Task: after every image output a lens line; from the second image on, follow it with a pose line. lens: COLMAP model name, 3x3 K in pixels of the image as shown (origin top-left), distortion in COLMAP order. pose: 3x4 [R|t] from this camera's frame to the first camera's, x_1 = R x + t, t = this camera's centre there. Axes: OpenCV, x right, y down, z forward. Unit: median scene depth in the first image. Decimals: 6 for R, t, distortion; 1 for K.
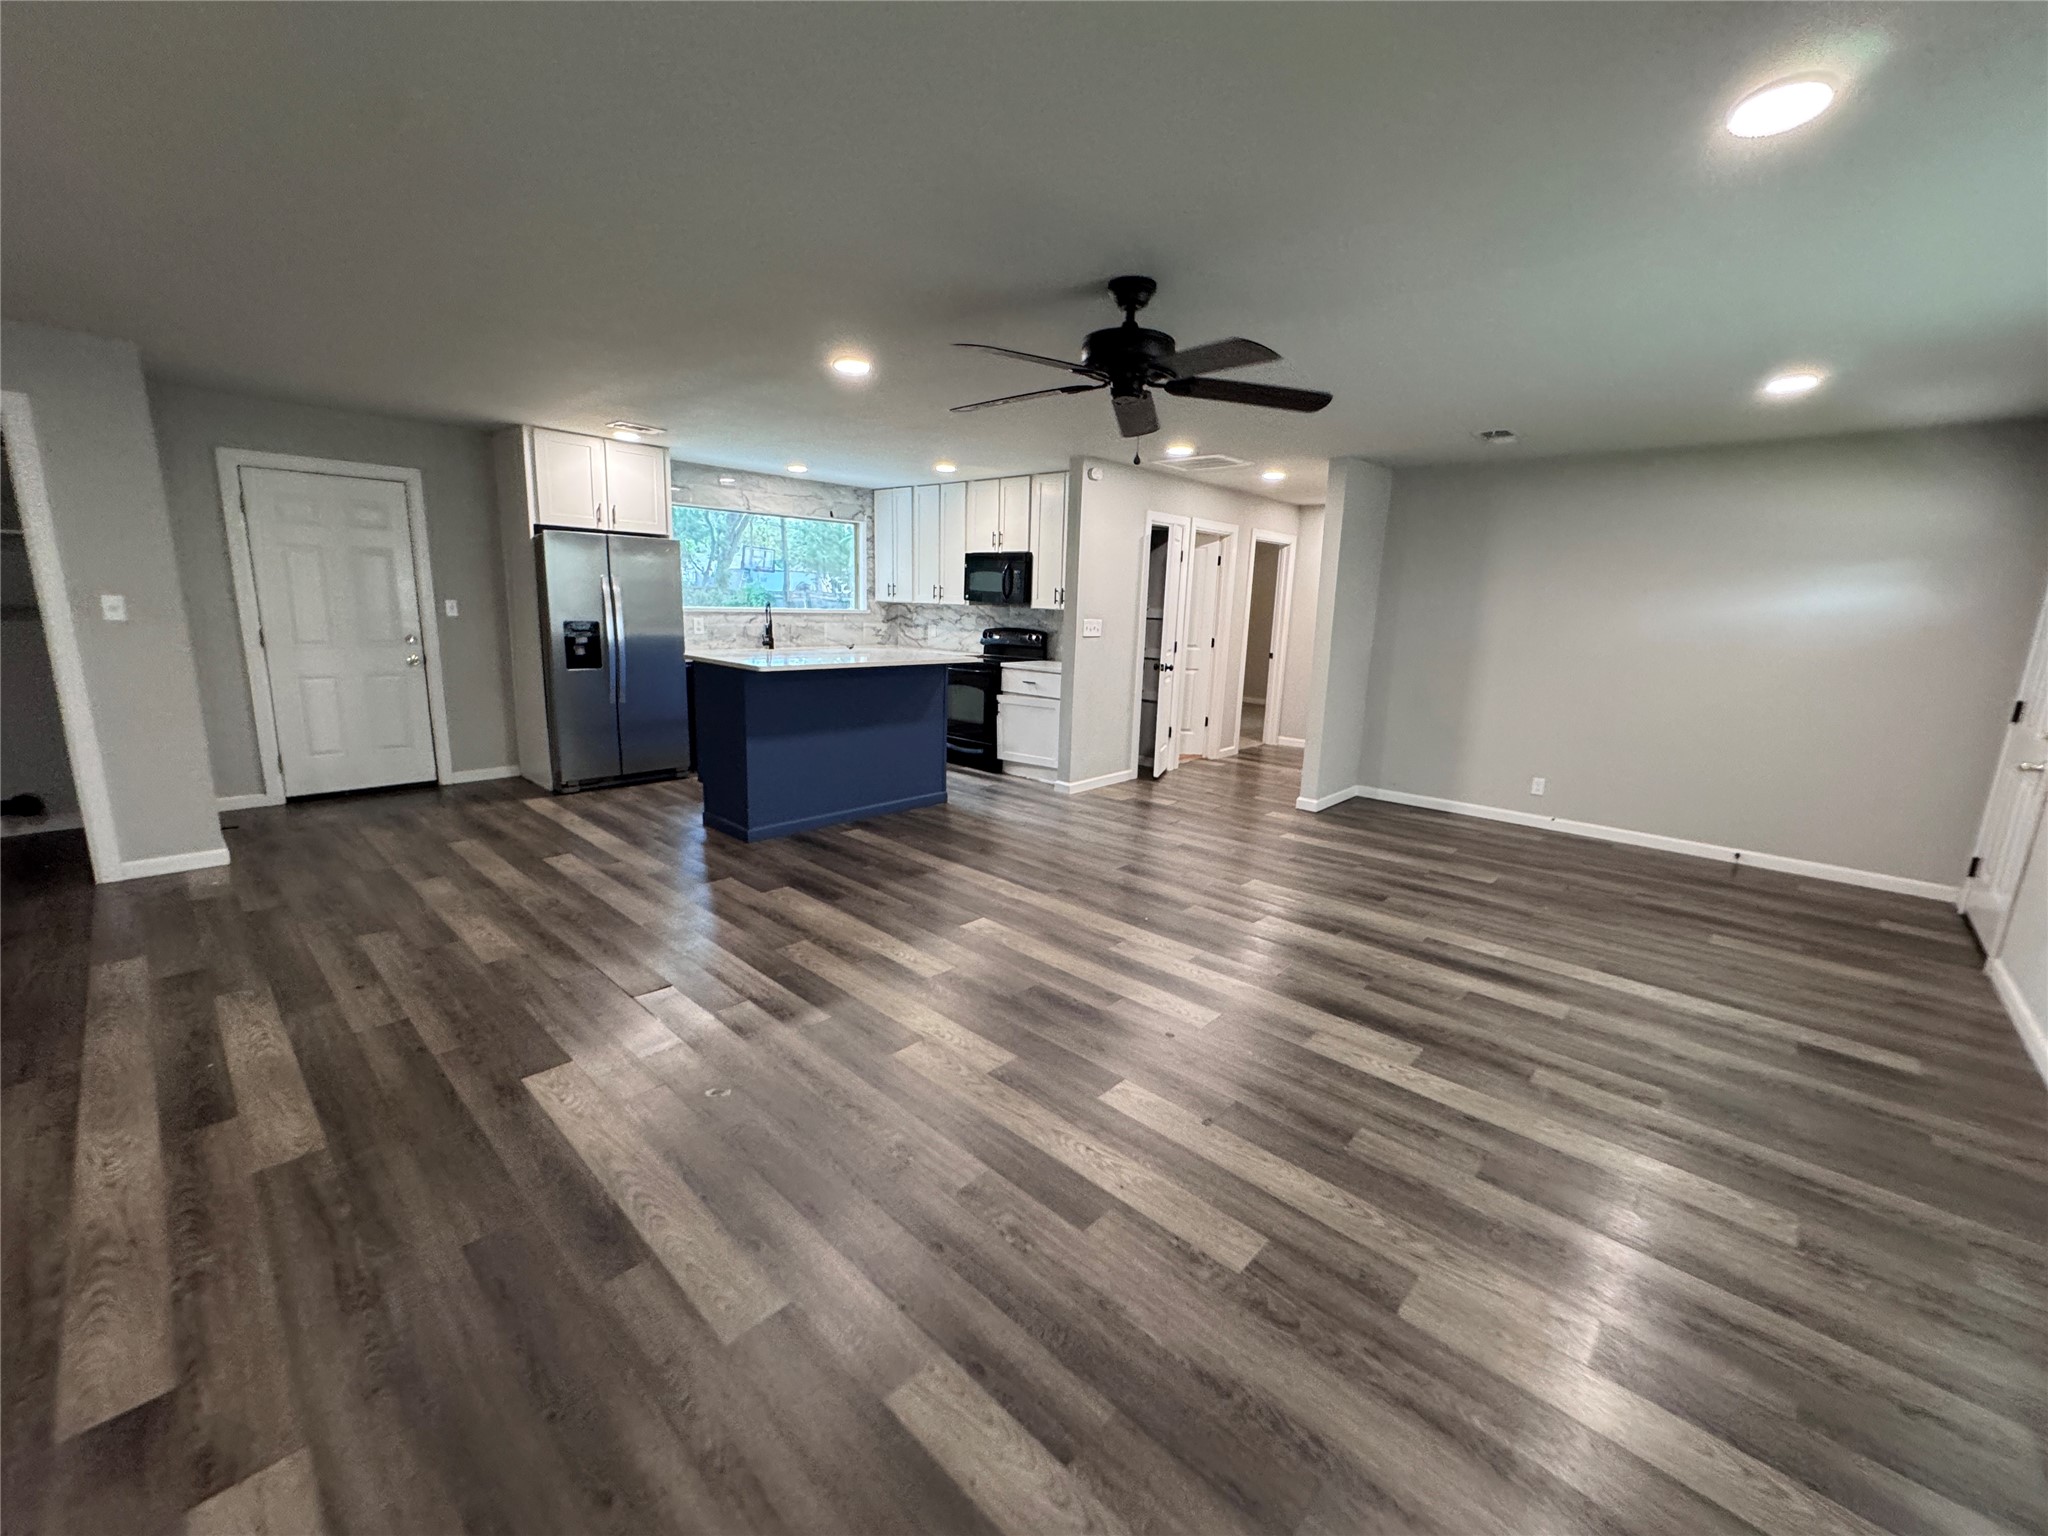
lens RADIAL K [[820.2, 0, 1021.5], [0, 820.2, 765.7], [0, 0, 1]] dist [-0.001649, 0.000104]
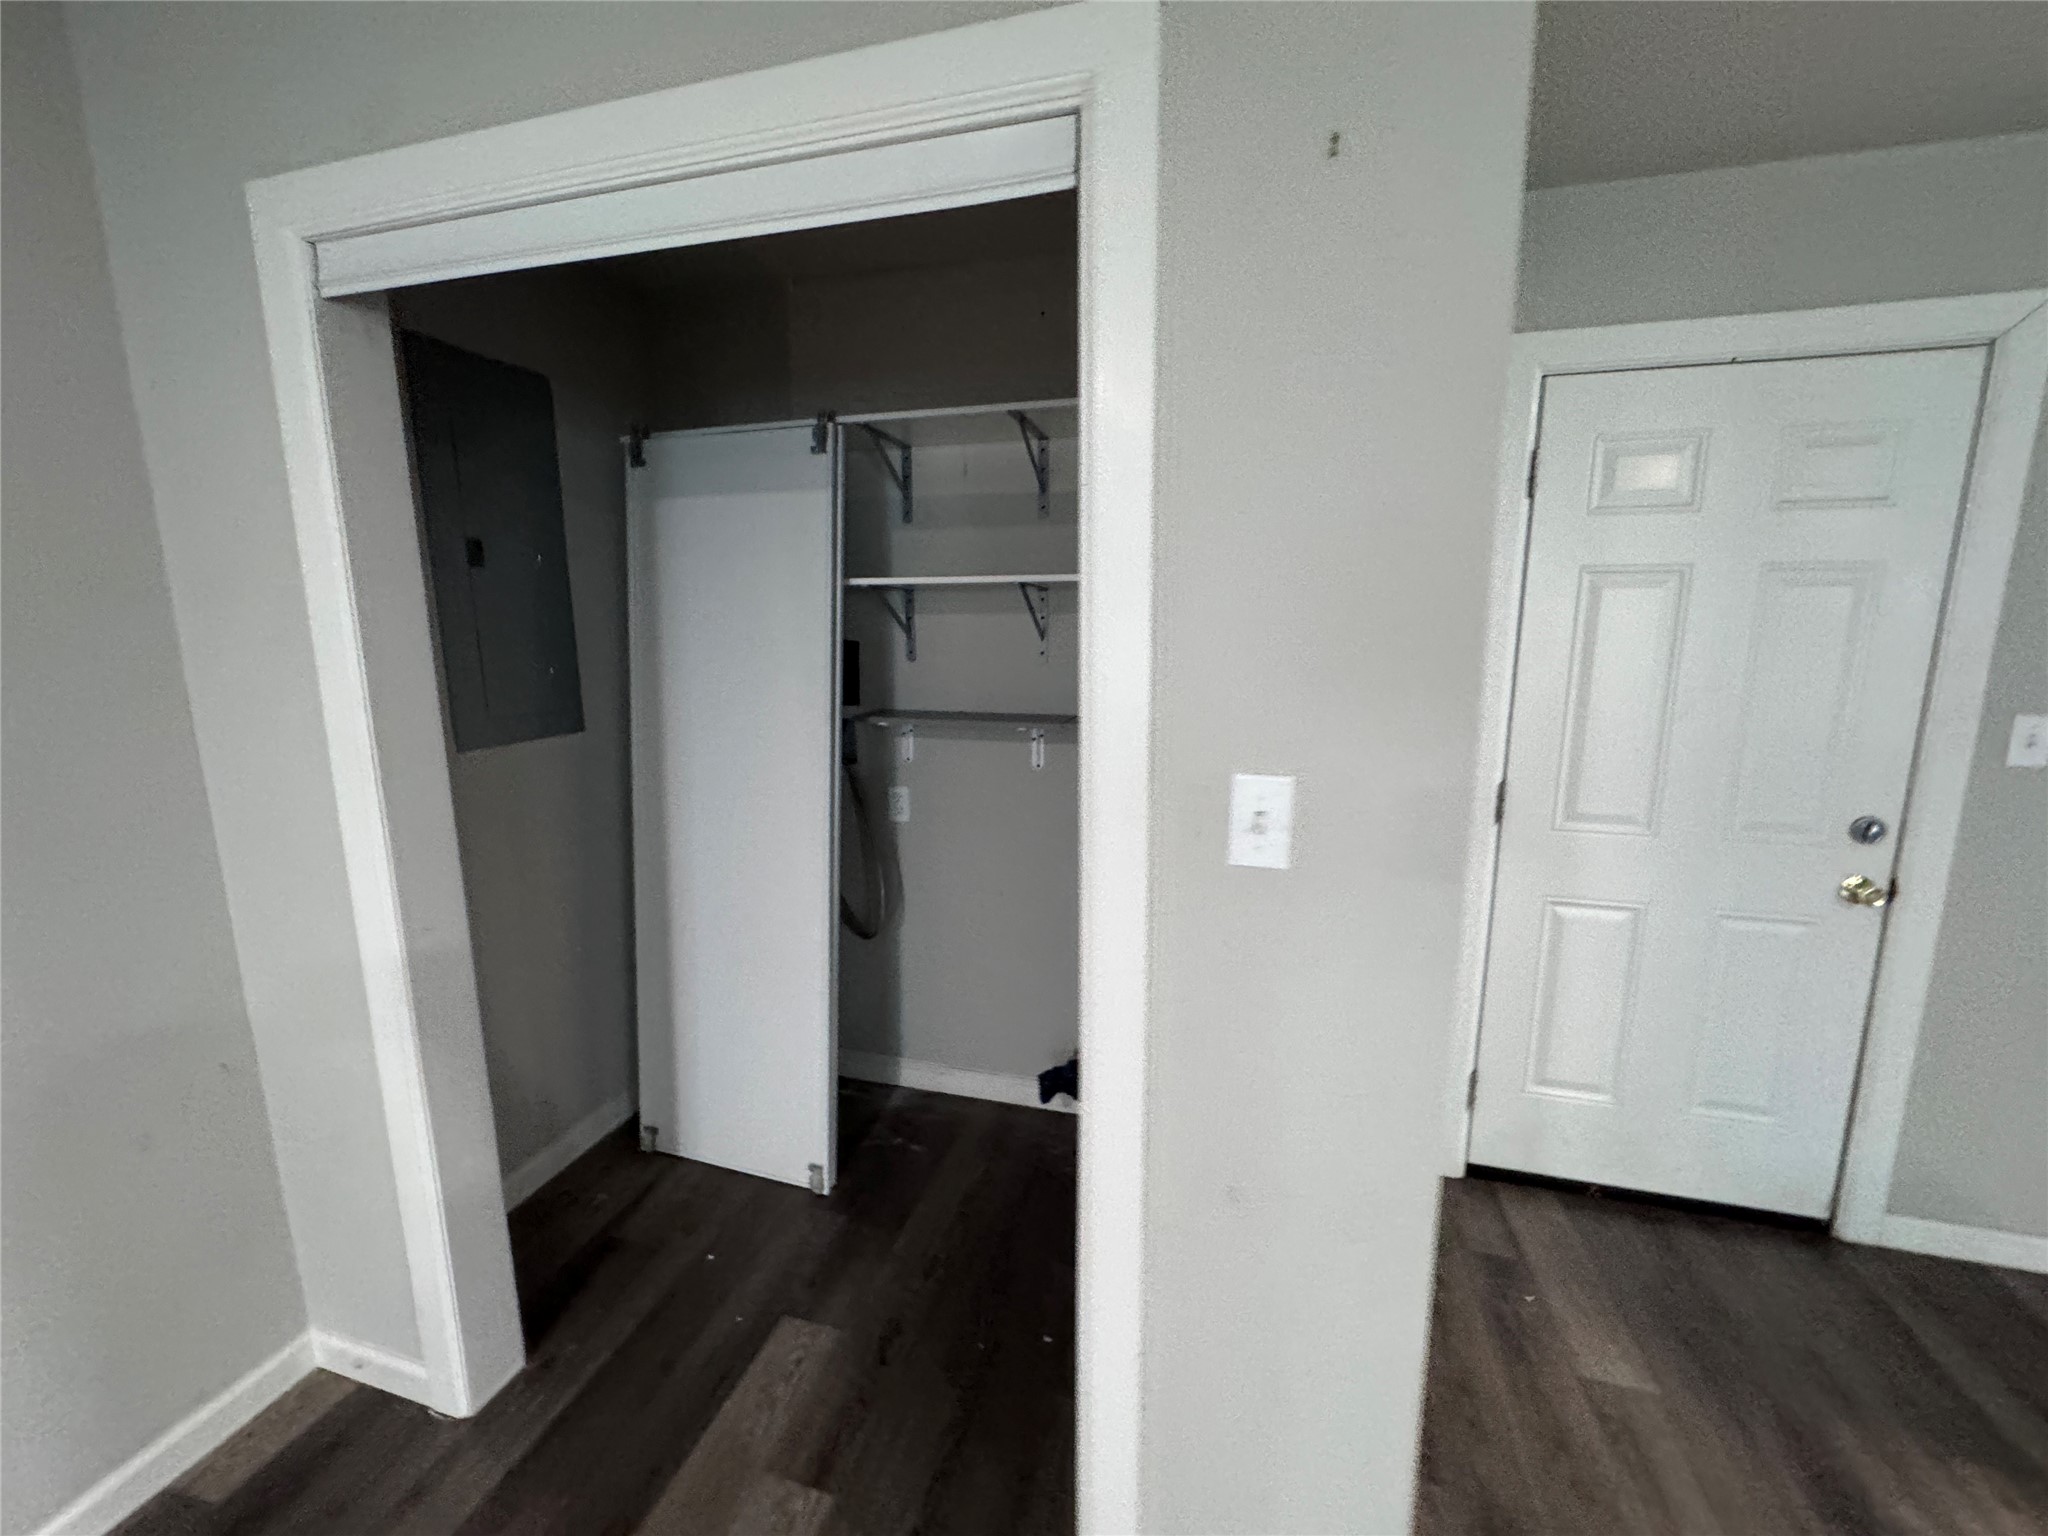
lens RADIAL K [[820.2, 0, 1021.5], [0, 820.2, 765.7], [0, 0, 1]] dist [-0.001649, 0.000104]
pose [[0.449435, 0.118213, -0.885457, -0.581942], [-0.161566, 0.985616, 0.049577, -0.133984], [0.878581, 0.120778, 0.462070, 0.515649]]
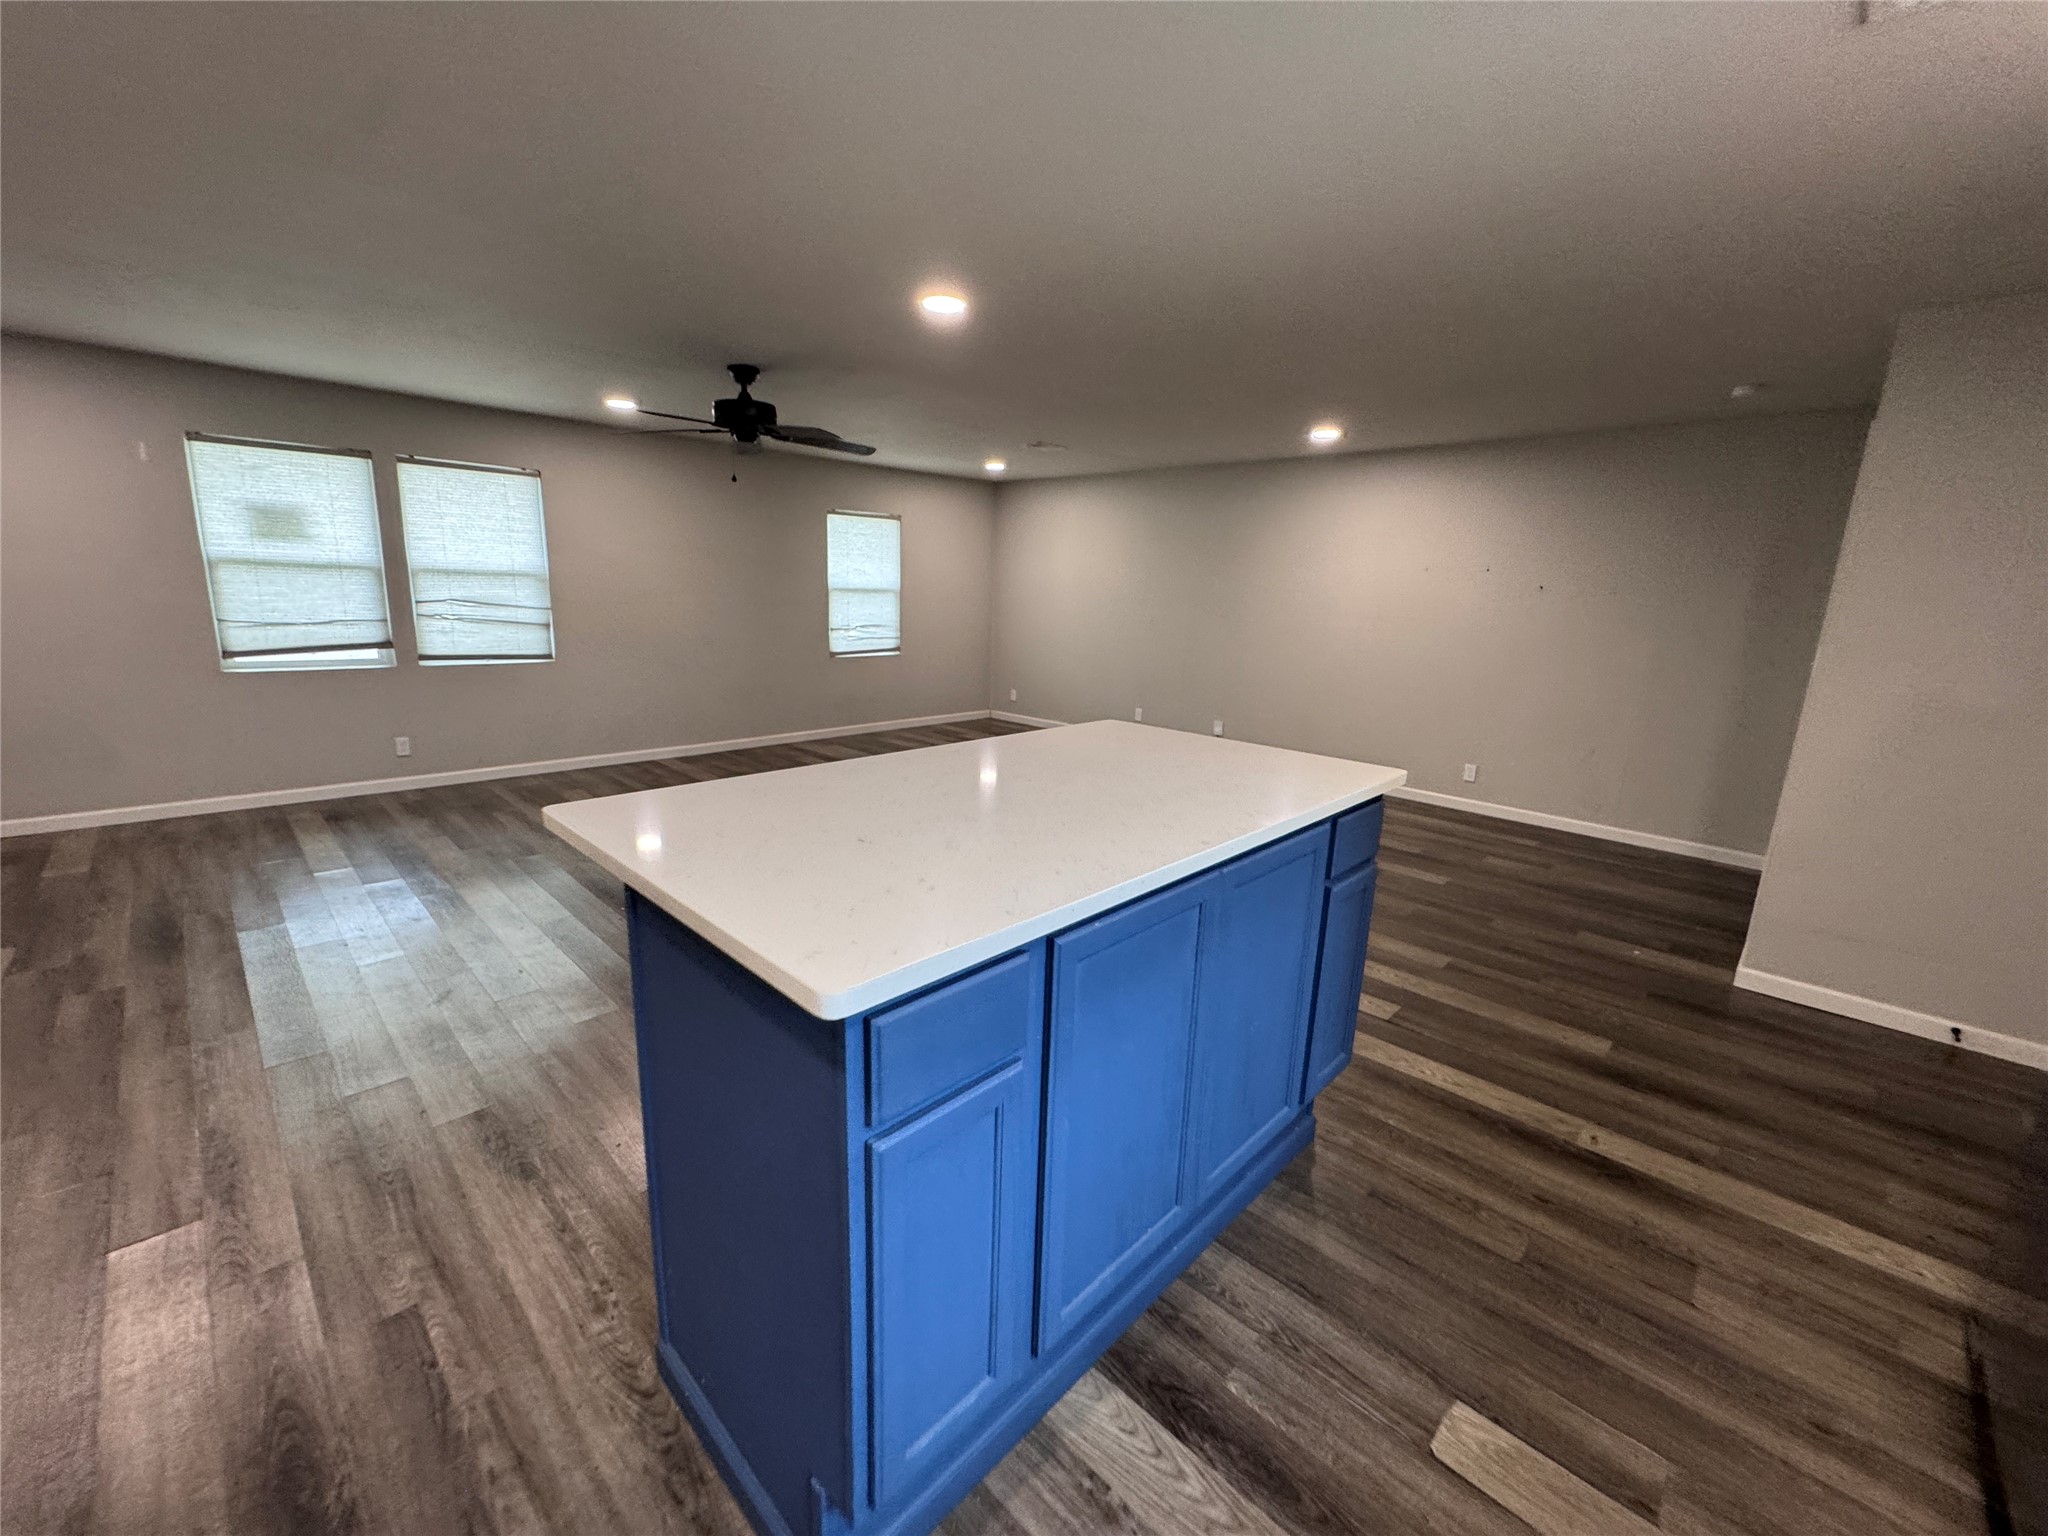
lens RADIAL K [[820.2, 0, 1021.5], [0, 820.2, 765.7], [0, 0, 1]] dist [-0.001649, 0.000104]
pose [[-0.997475, -0.070930, 0.003487, -0.193270], [-0.063197, 0.908988, 0.412004, -0.249451], [-0.032393, 0.410743, -0.911175, 1.167016]]
